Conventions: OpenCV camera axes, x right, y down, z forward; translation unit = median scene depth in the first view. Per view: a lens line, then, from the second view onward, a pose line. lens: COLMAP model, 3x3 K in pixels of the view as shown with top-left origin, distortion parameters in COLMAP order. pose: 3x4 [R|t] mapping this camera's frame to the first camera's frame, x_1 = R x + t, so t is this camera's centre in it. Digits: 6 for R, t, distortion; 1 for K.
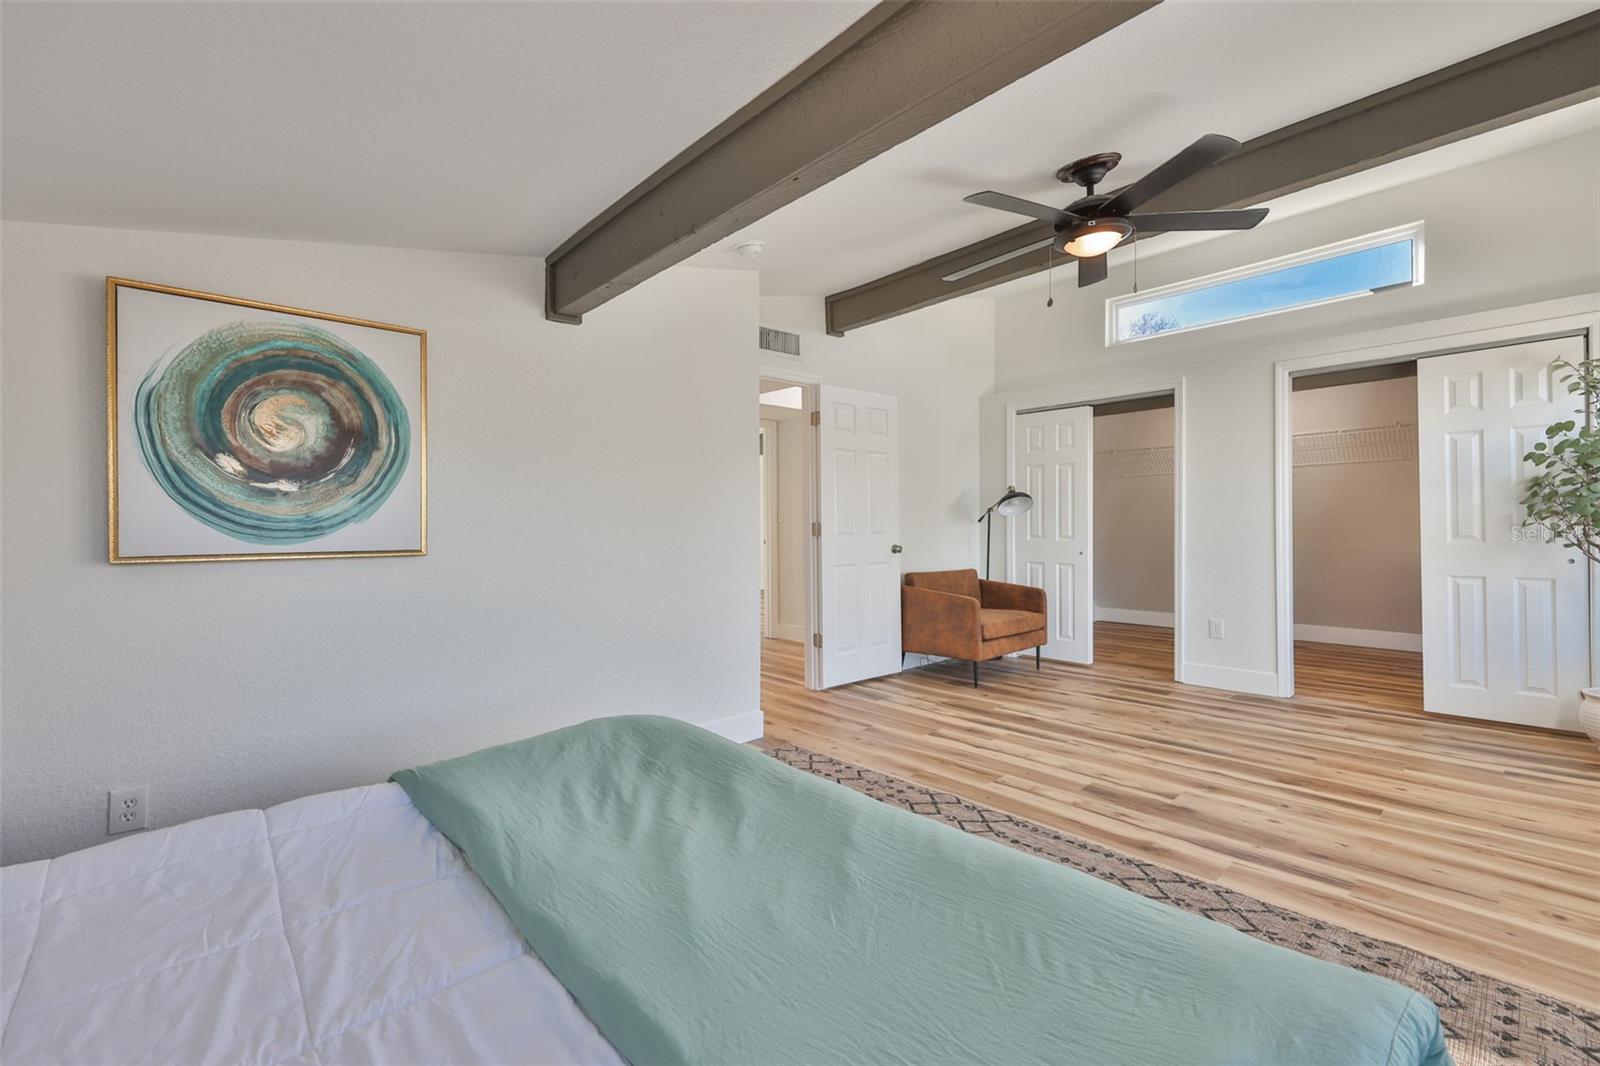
lens RADIAL K [[679.2, 0, 803.1], [0, 679.2, 527.6], [0, 0, 1]] dist [0.000683, -0.000656]
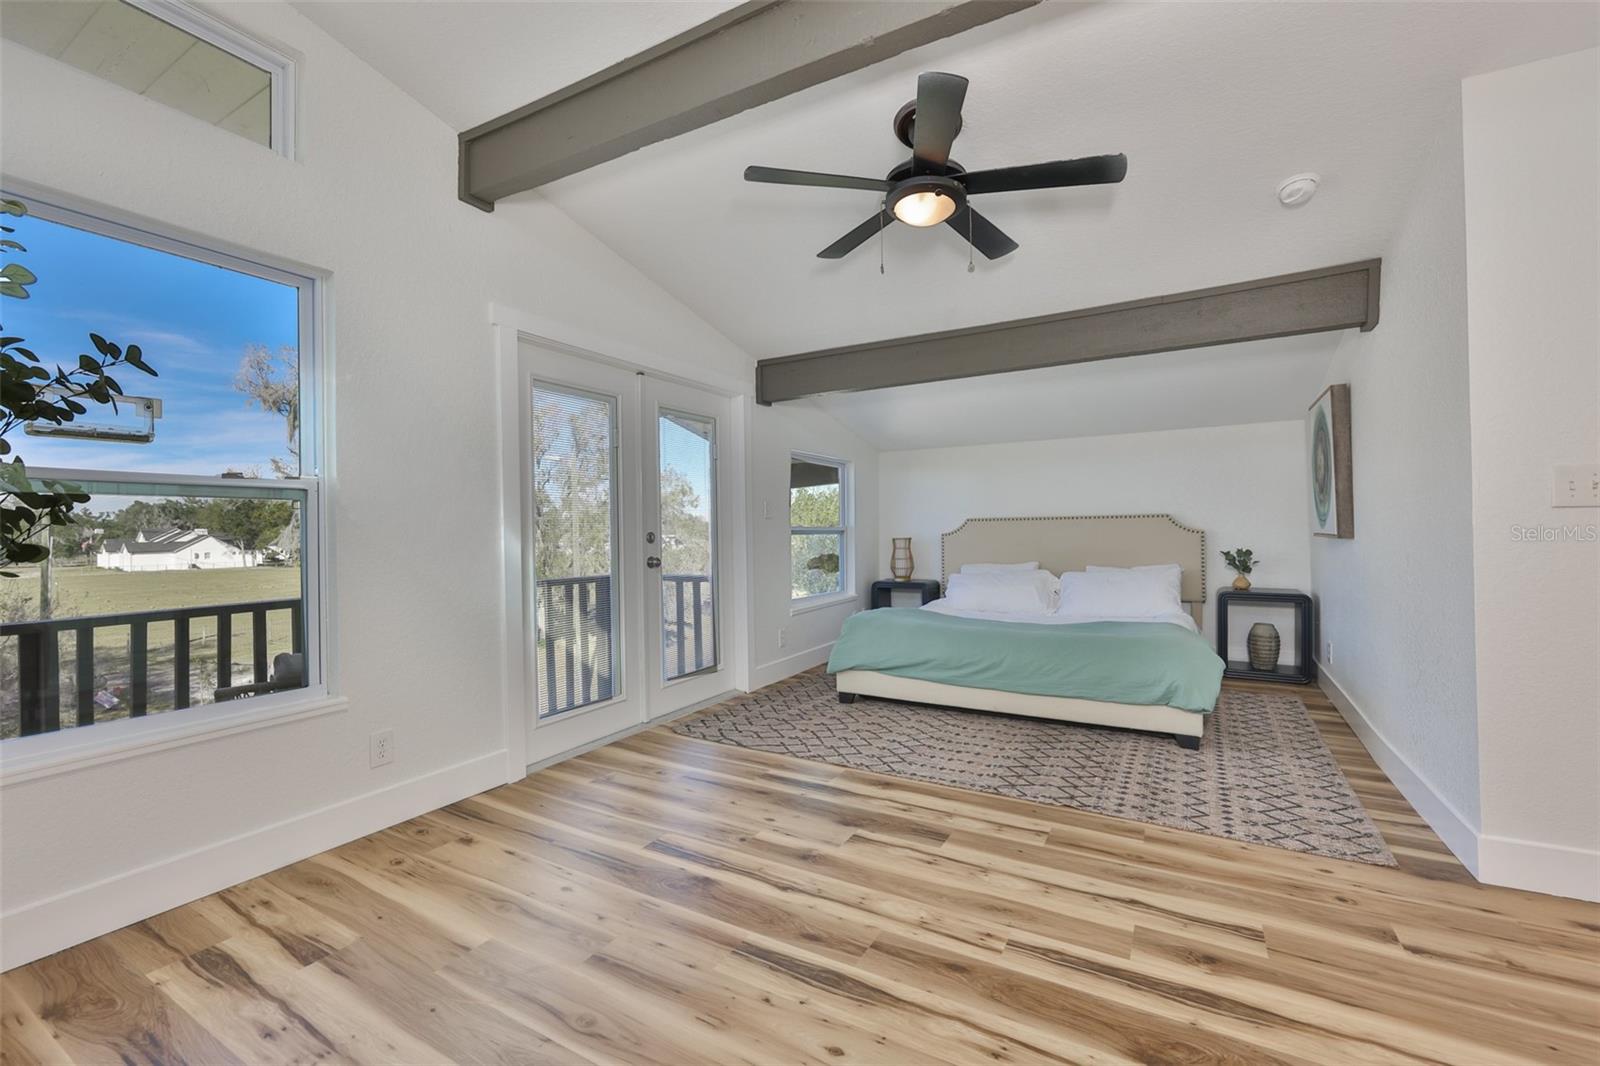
lens RADIAL K [[679.2, 0, 803.1], [0, 679.2, 527.6], [0, 0, 1]] dist [0.000683, -0.000656]
pose [[-0.953477, 0.020376, -0.300776, 0.785036], [0.023283, 0.999710, -0.006082, -0.000918], [0.300565, -0.012802, -0.953676, 1.658536]]
